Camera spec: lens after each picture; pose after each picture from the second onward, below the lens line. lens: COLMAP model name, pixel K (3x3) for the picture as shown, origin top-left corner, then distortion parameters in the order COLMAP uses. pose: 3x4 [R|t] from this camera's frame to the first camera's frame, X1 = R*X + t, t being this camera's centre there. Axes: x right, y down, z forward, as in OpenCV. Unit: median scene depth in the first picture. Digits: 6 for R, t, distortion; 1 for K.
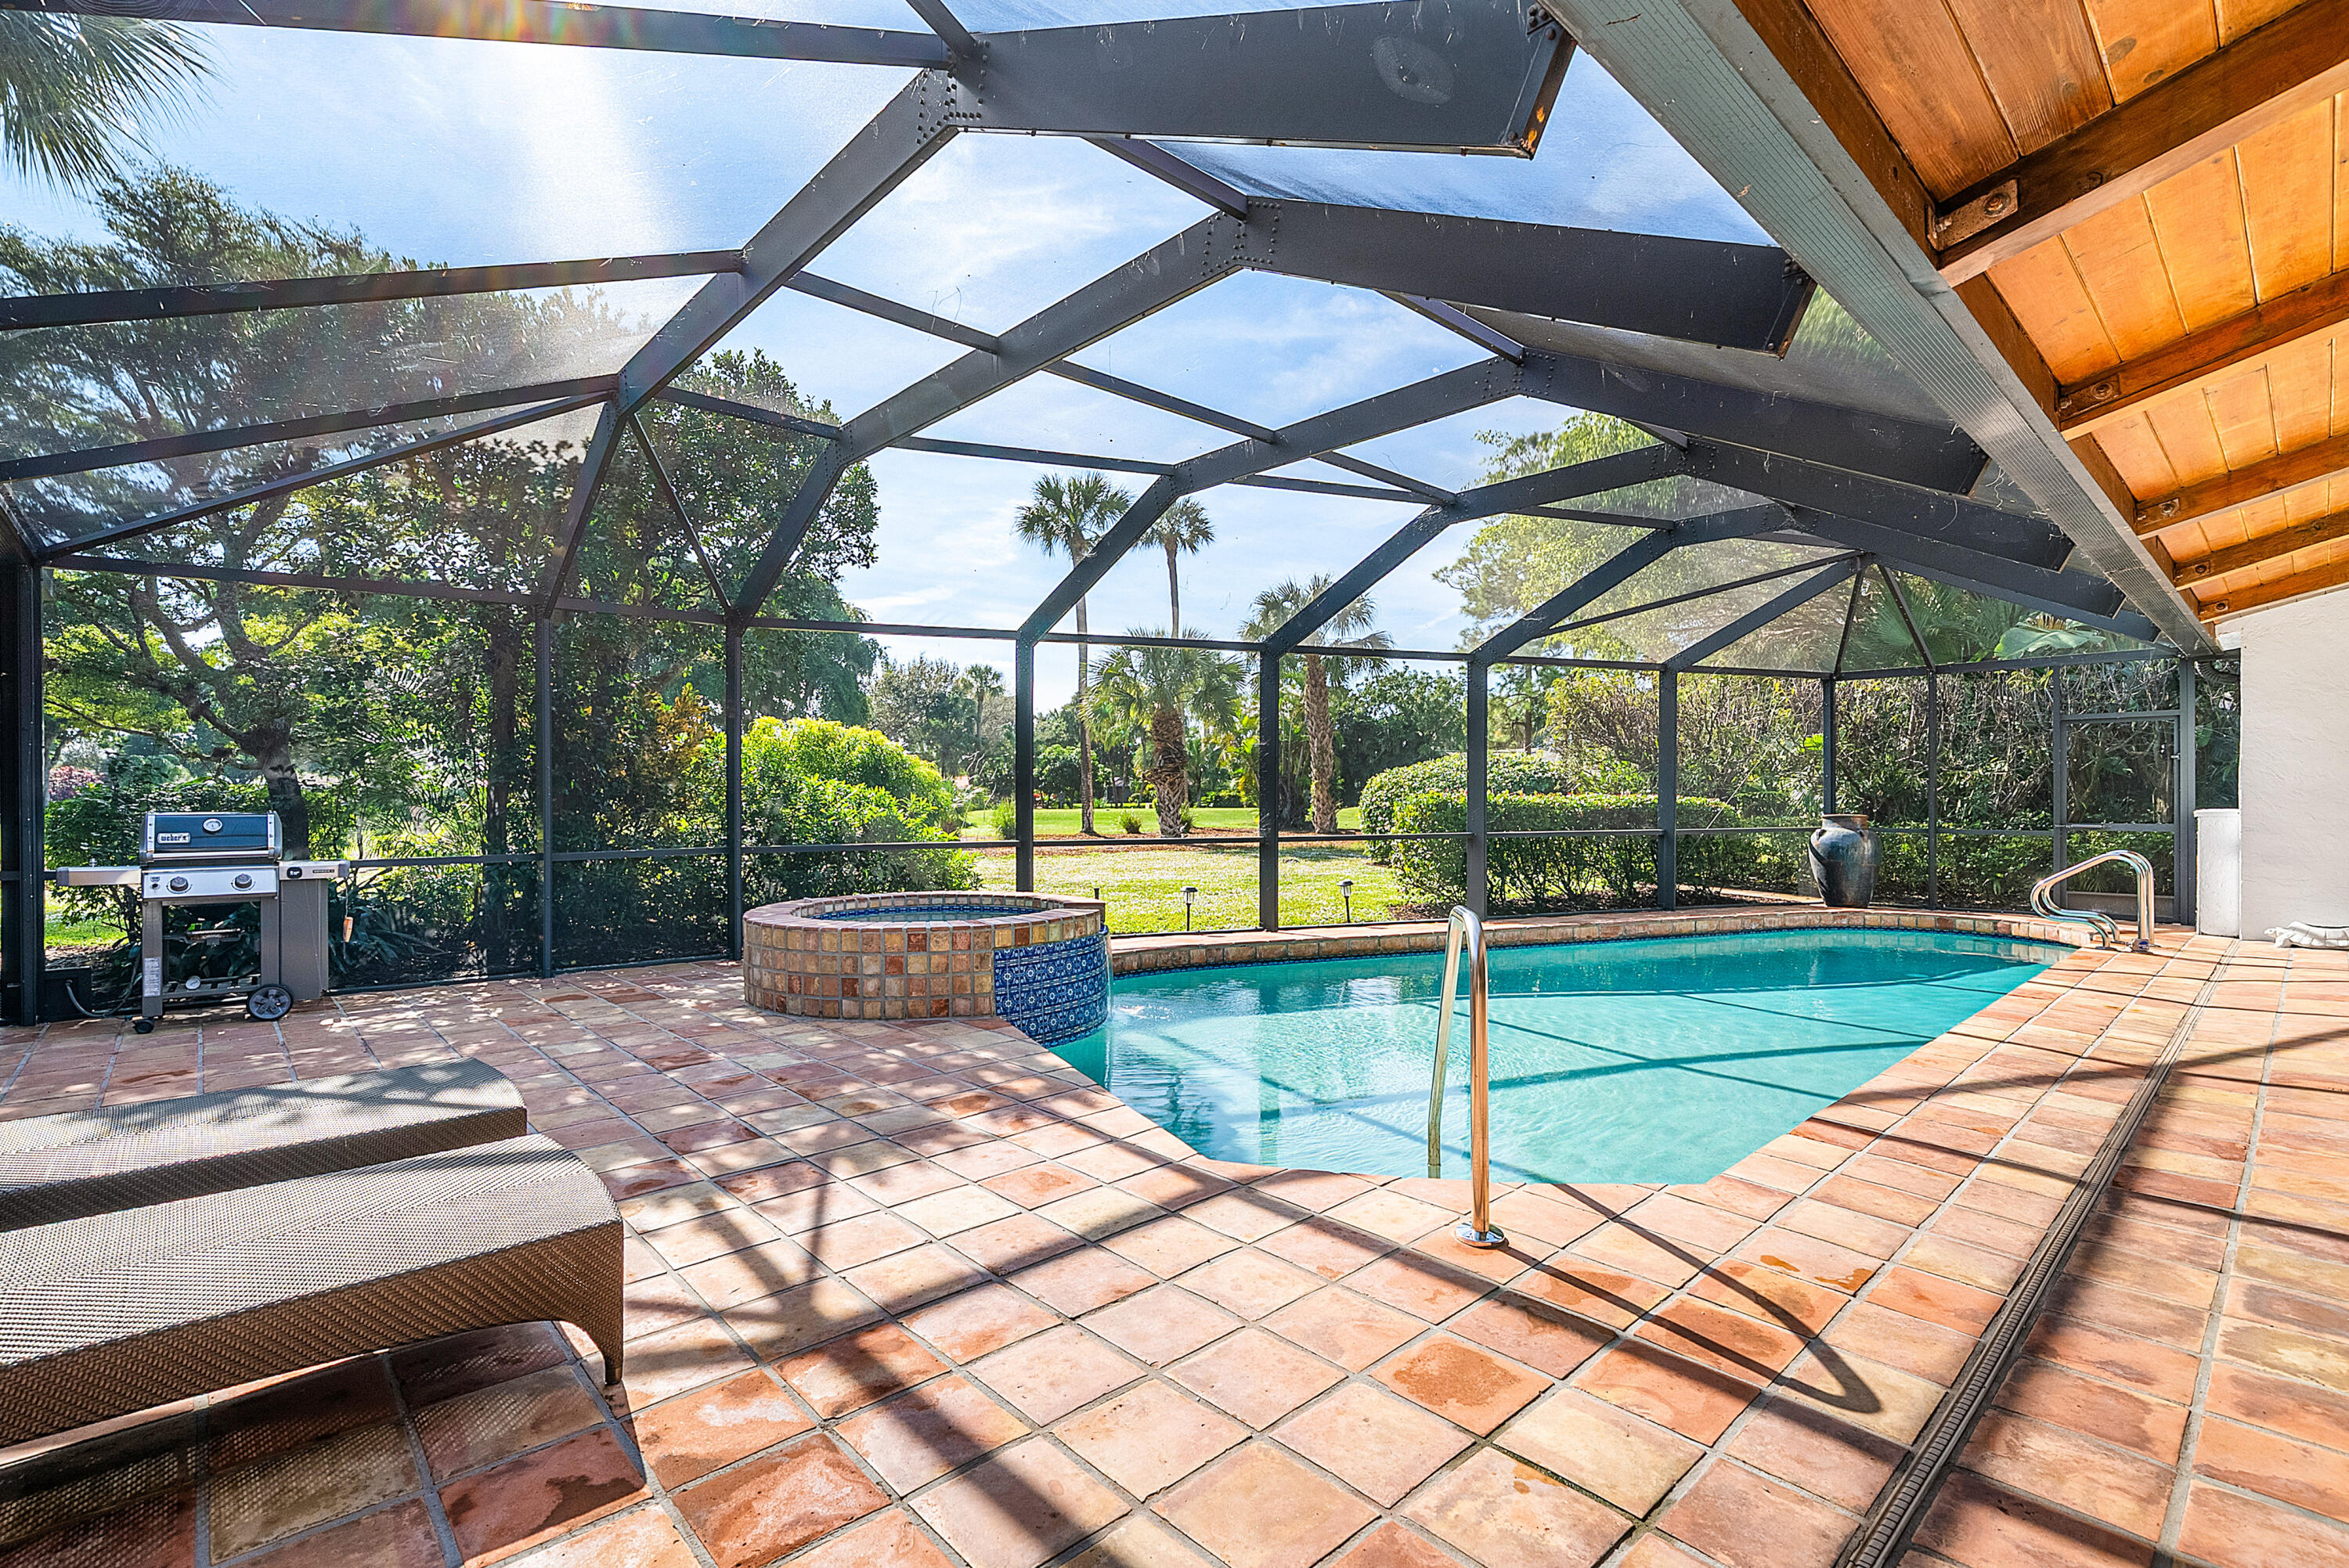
lens RADIAL K [[1066.3, 0, 1172.9], [0, 1066.3, 803.2], [0, 0, 1]] dist [0.000193, 0.000281]
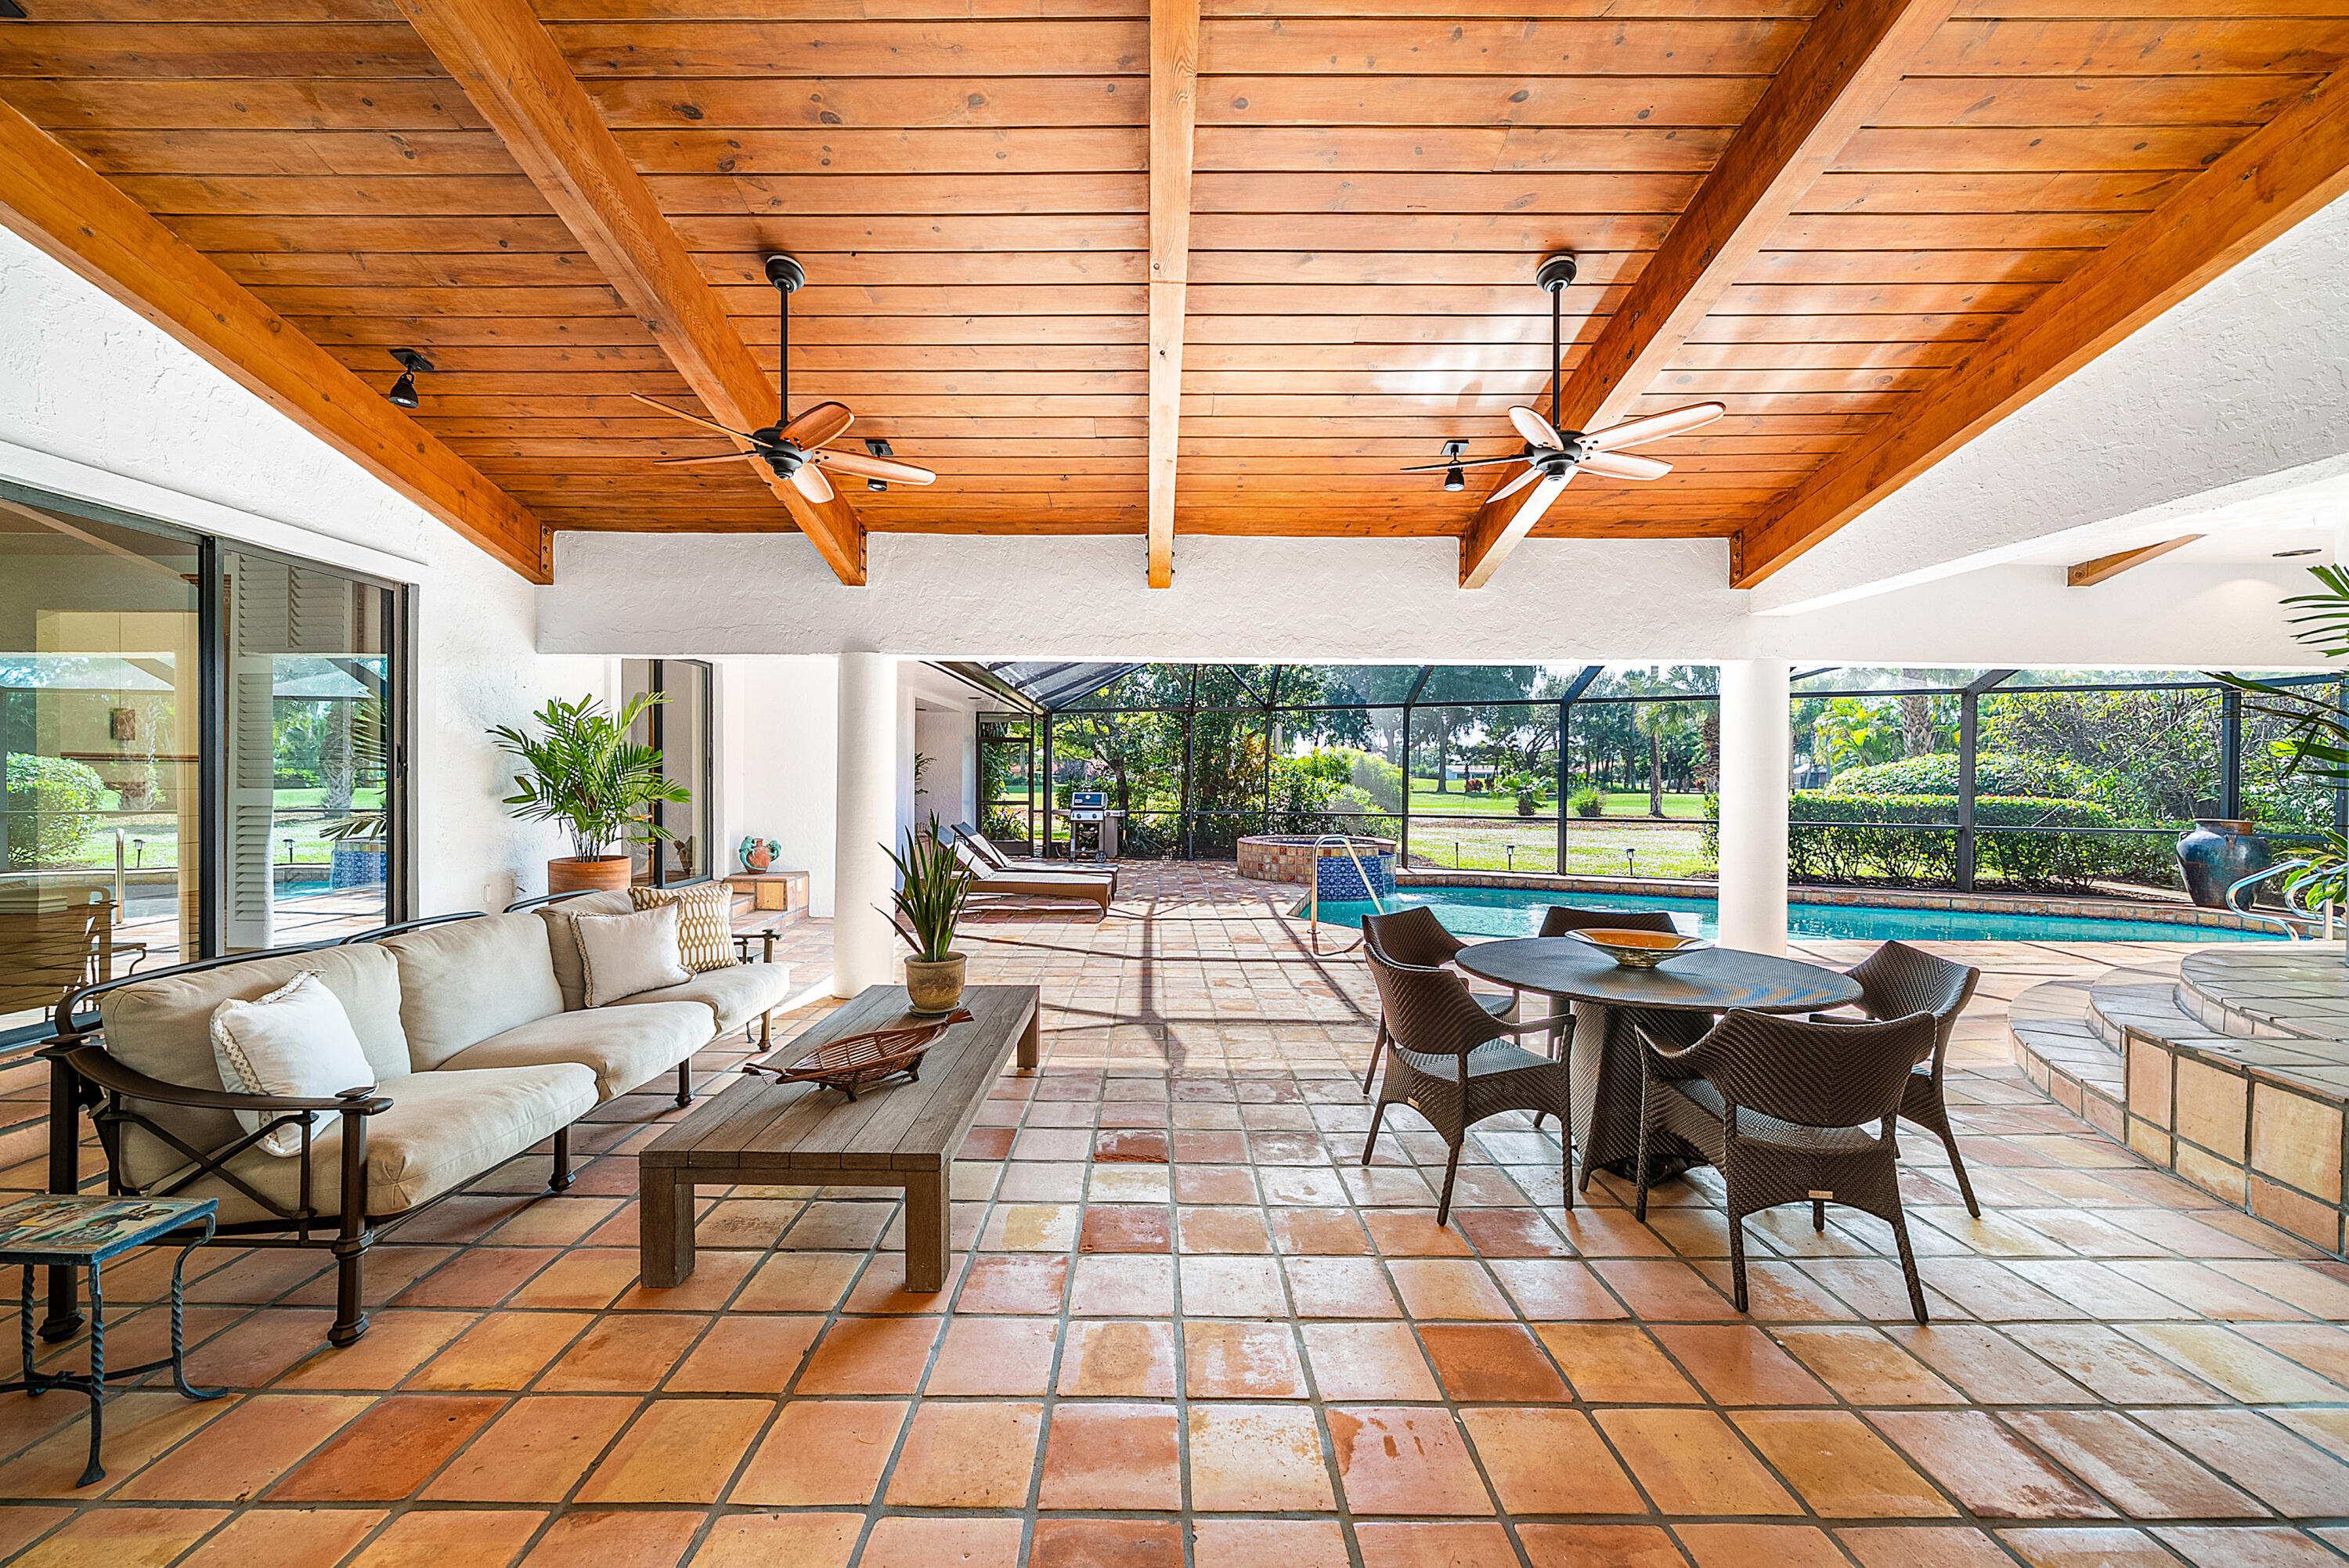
lens RADIAL K [[836.3, 0, 1174.5], [0, 836.3, 784.0], [0, 0, 1]] dist [0.000076, -0.000001]
pose [[0.760935, 0.014566, -0.648664, 0.441585], [-0.014560, 0.999880, 0.005372, -0.016402], [0.648665, 0.005357, 0.761056, -0.338192]]
